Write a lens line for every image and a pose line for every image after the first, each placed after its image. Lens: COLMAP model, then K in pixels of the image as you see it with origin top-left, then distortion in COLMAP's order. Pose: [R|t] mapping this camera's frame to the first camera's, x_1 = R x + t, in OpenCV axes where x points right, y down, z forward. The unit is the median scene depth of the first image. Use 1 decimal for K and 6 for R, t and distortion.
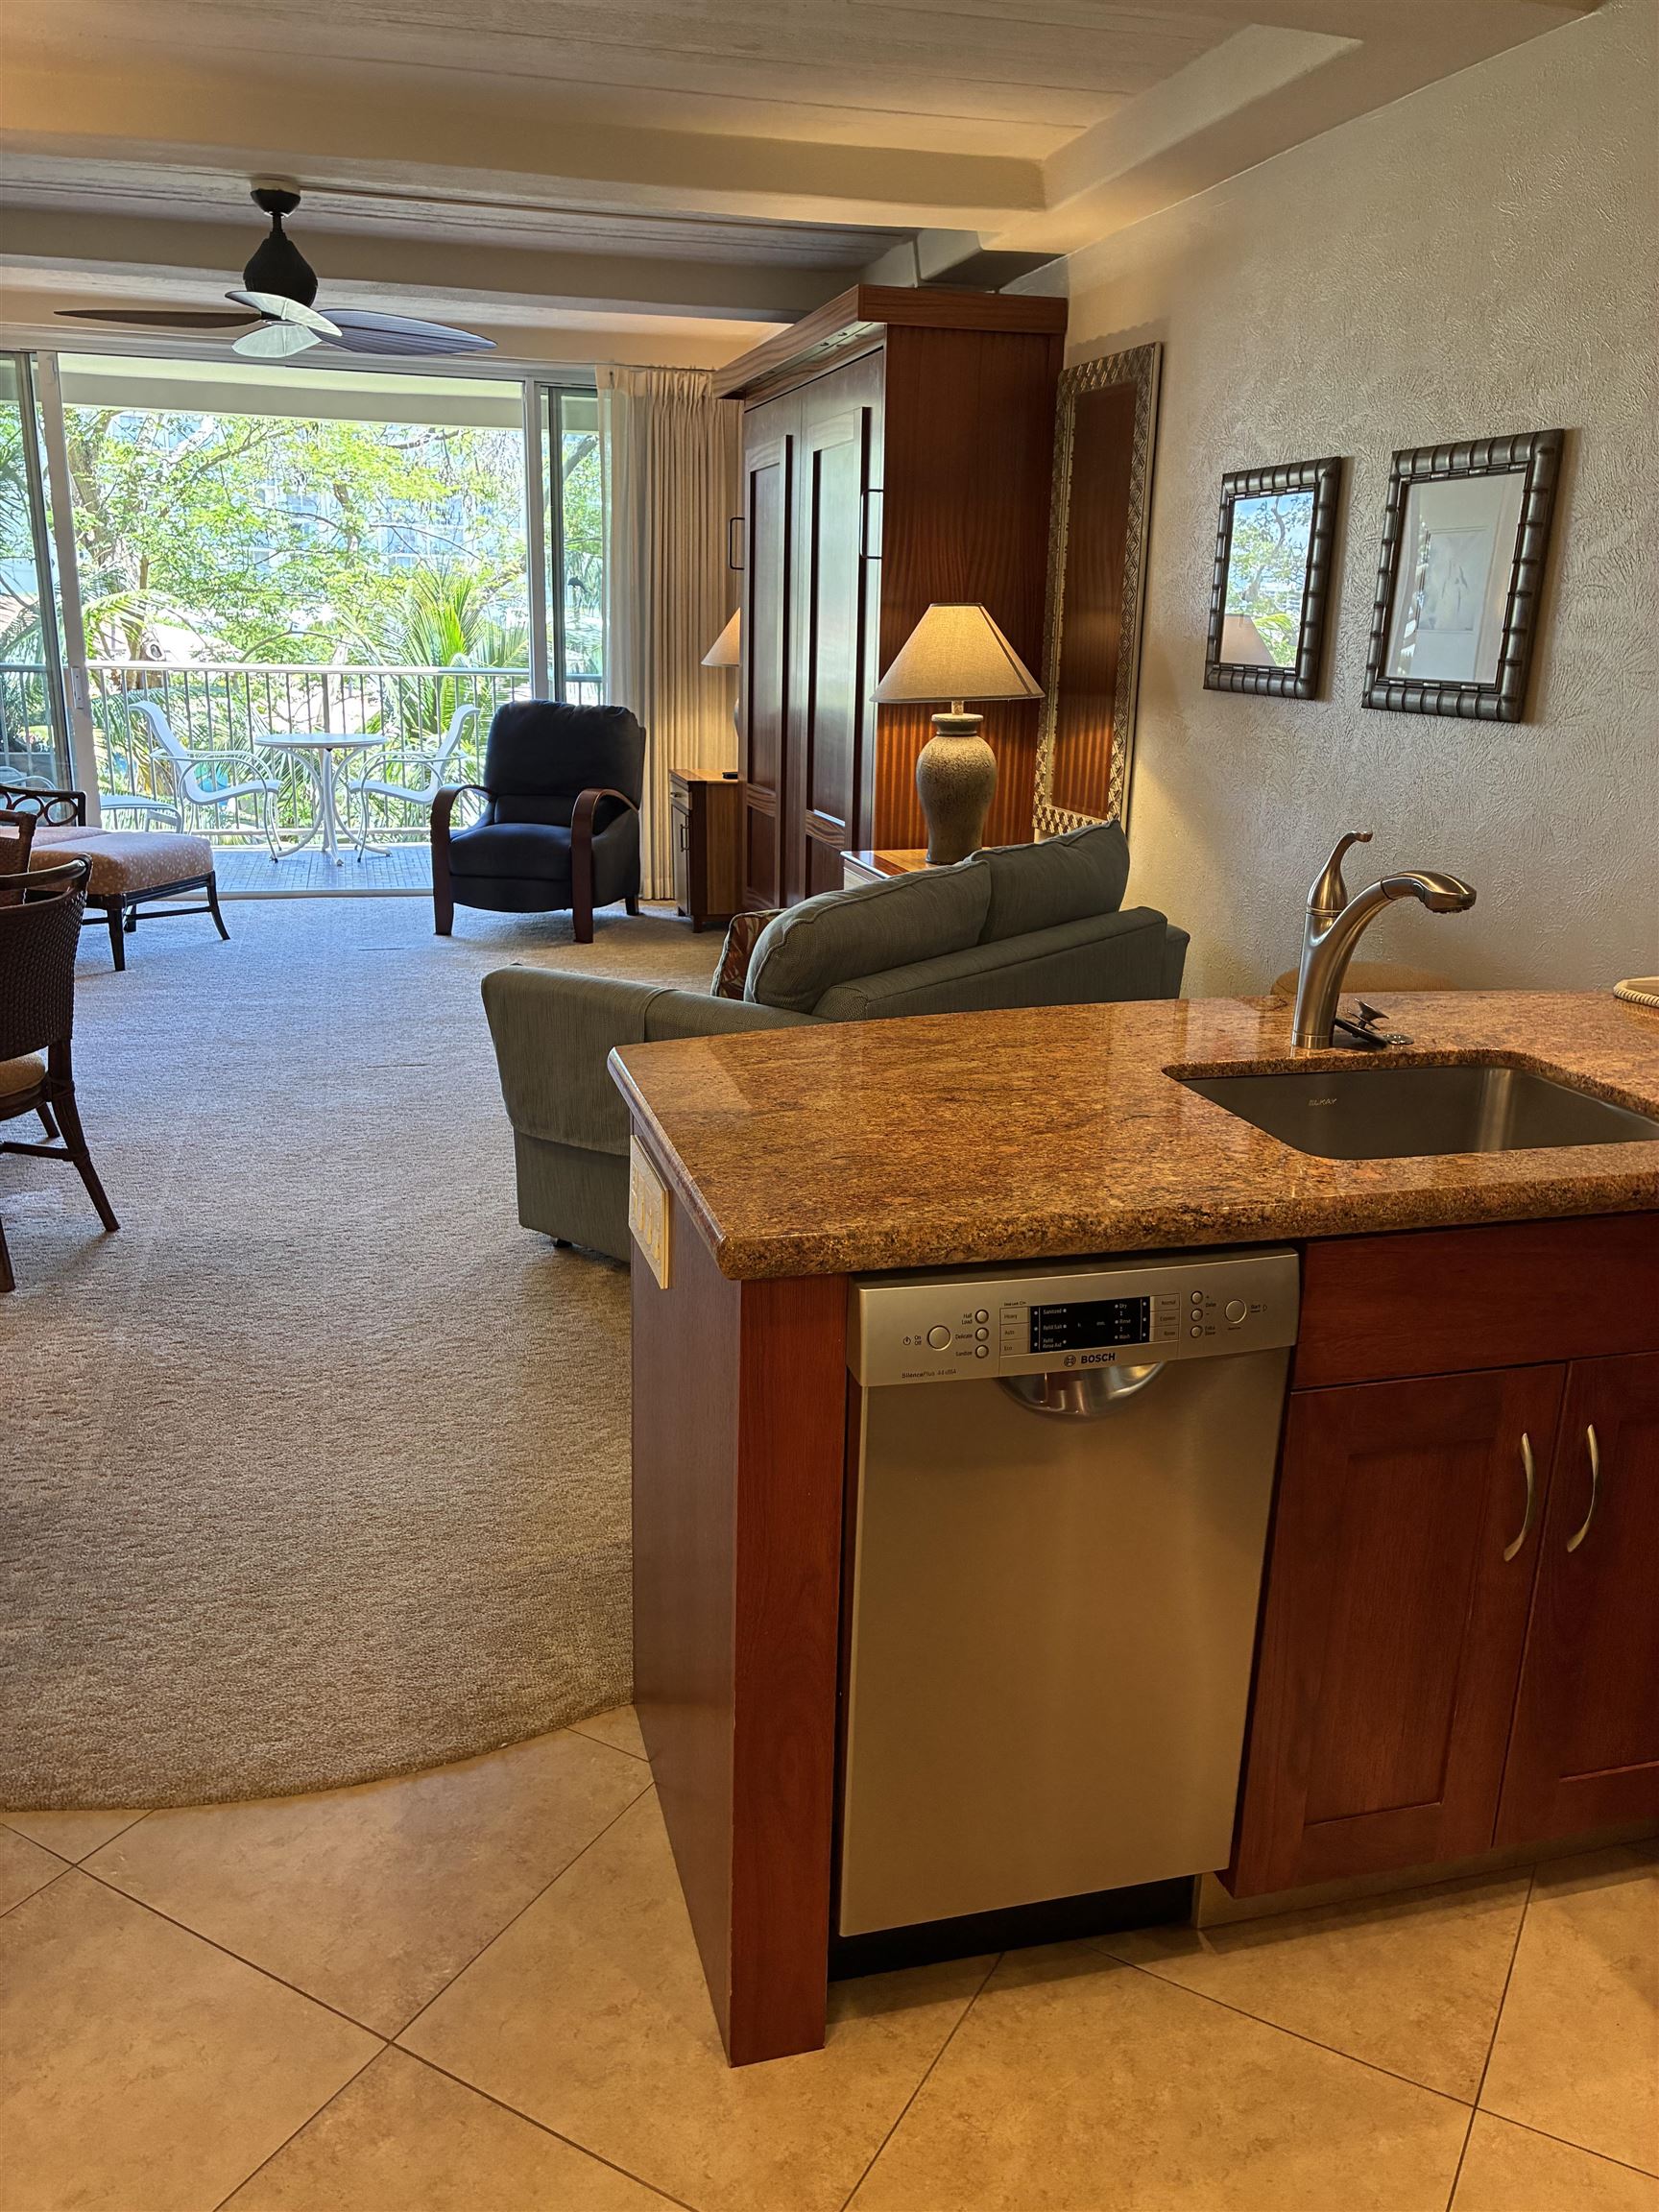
lens RADIAL K [[1681.5, 0, 841.0], [0, 1681.5, 1095.9], [0, 0, 1]] dist [0.051768, -0.064449]
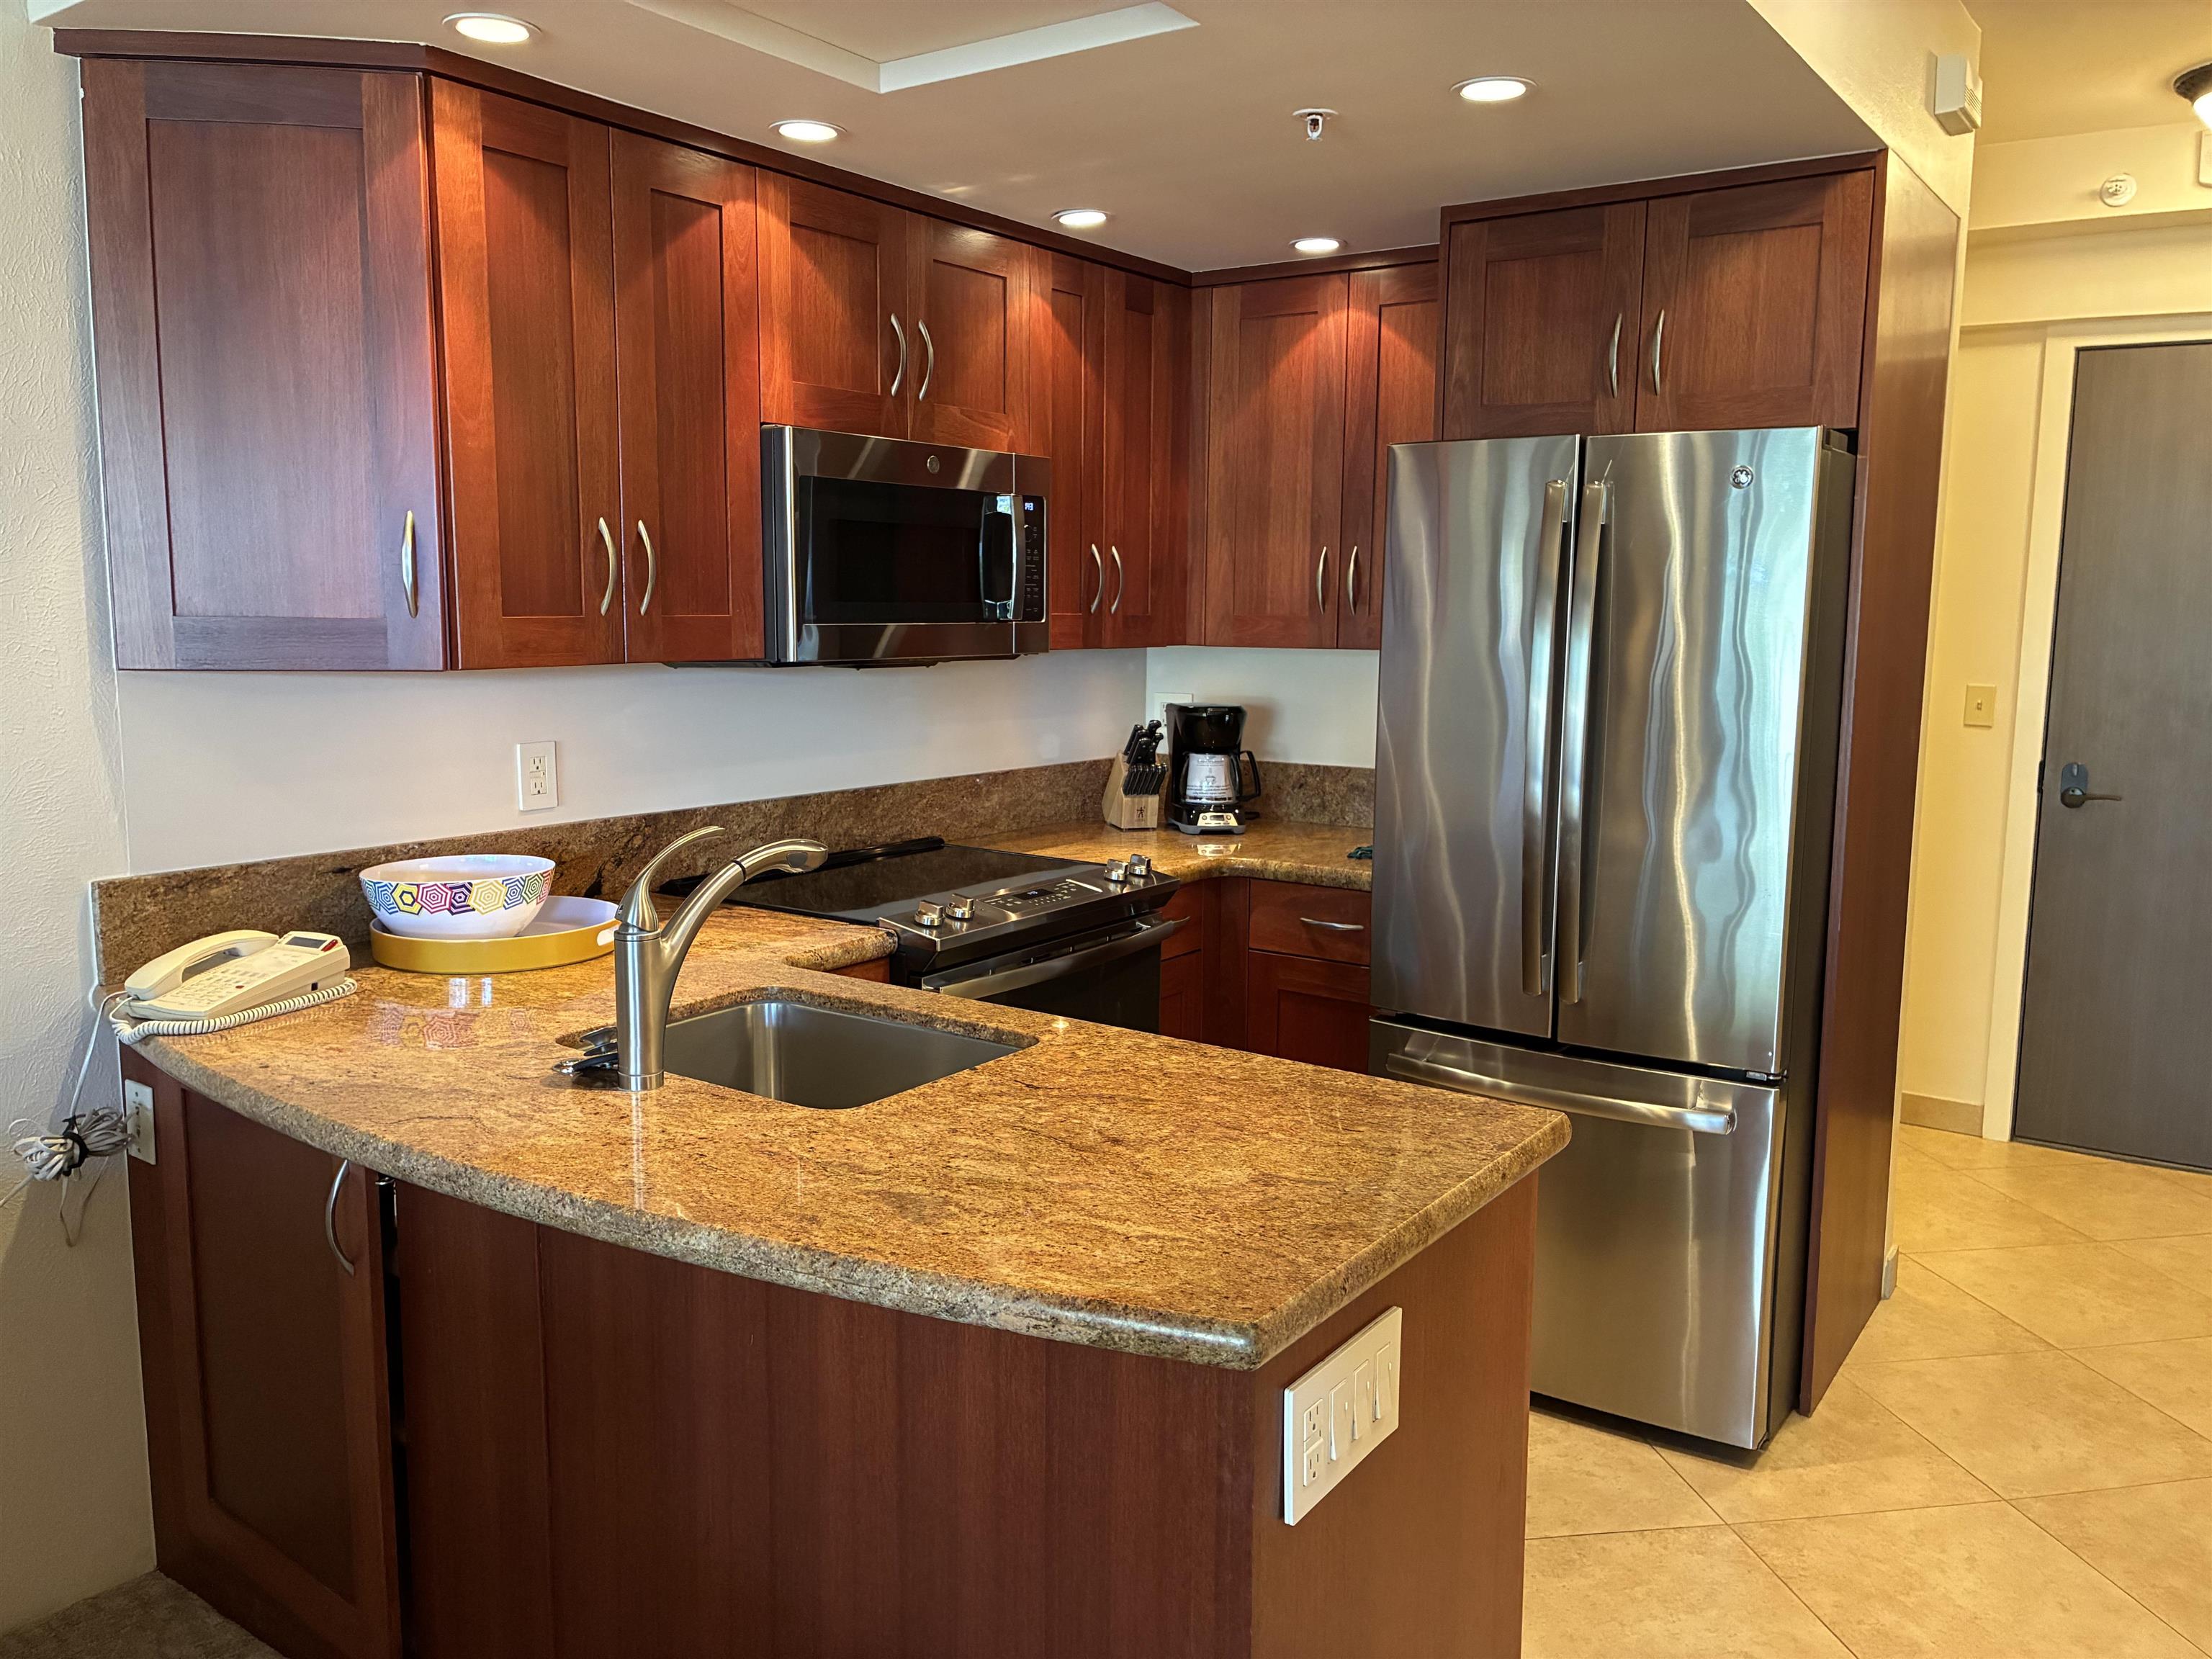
lens RADIAL K [[1681.5, 0, 1096.5], [0, 1681.5, 826.9], [0, 0, 1]] dist [0.051768, -0.064449]
pose [[-0.623045, -0.138086, 0.769901, -0.172403], [0.193227, 0.926615, 0.322564, -0.128179], [-0.757944, 0.349737, -0.550641, 0.410697]]
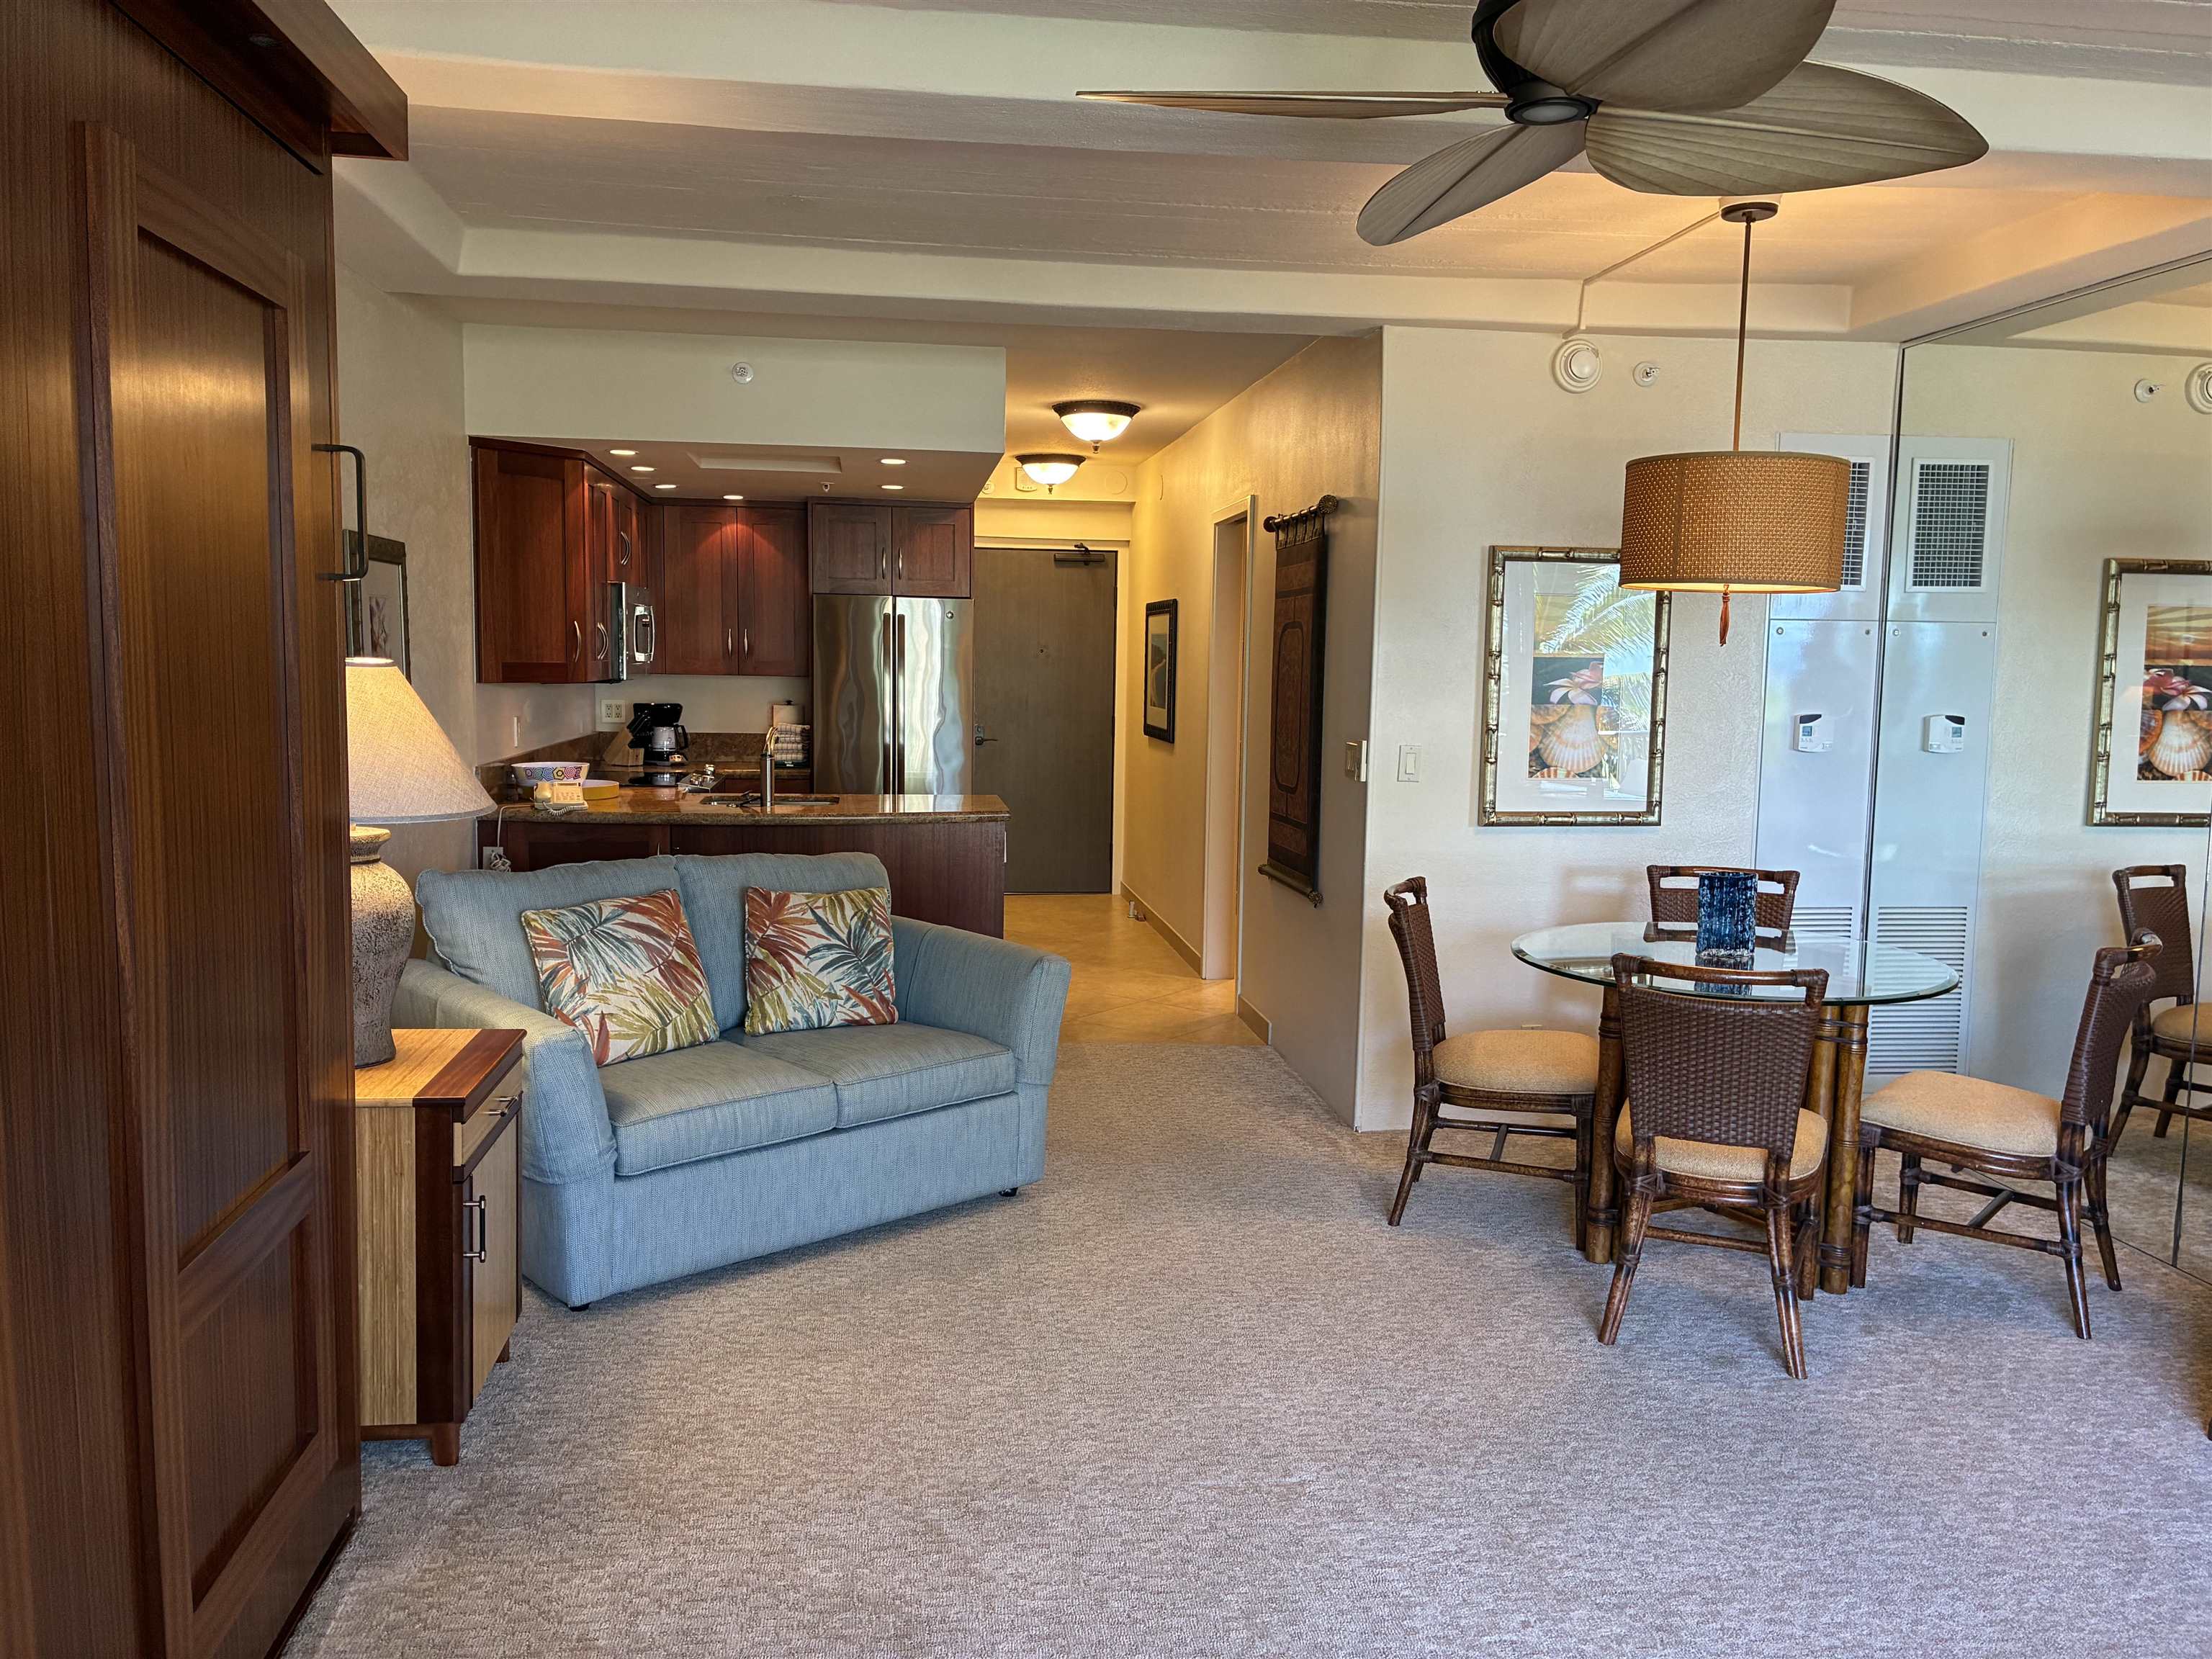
lens RADIAL K [[1681.5, 0, 1091.2], [0, 1681.5, 827.7], [0, 0, 1]] dist [0.051768, -0.064449]
pose [[-0.987710, -0.058199, 0.145059, -0.222073], [0.000702, 0.926428, 0.376472, -0.349931], [-0.156297, 0.371947, -0.915001, 1.157780]]
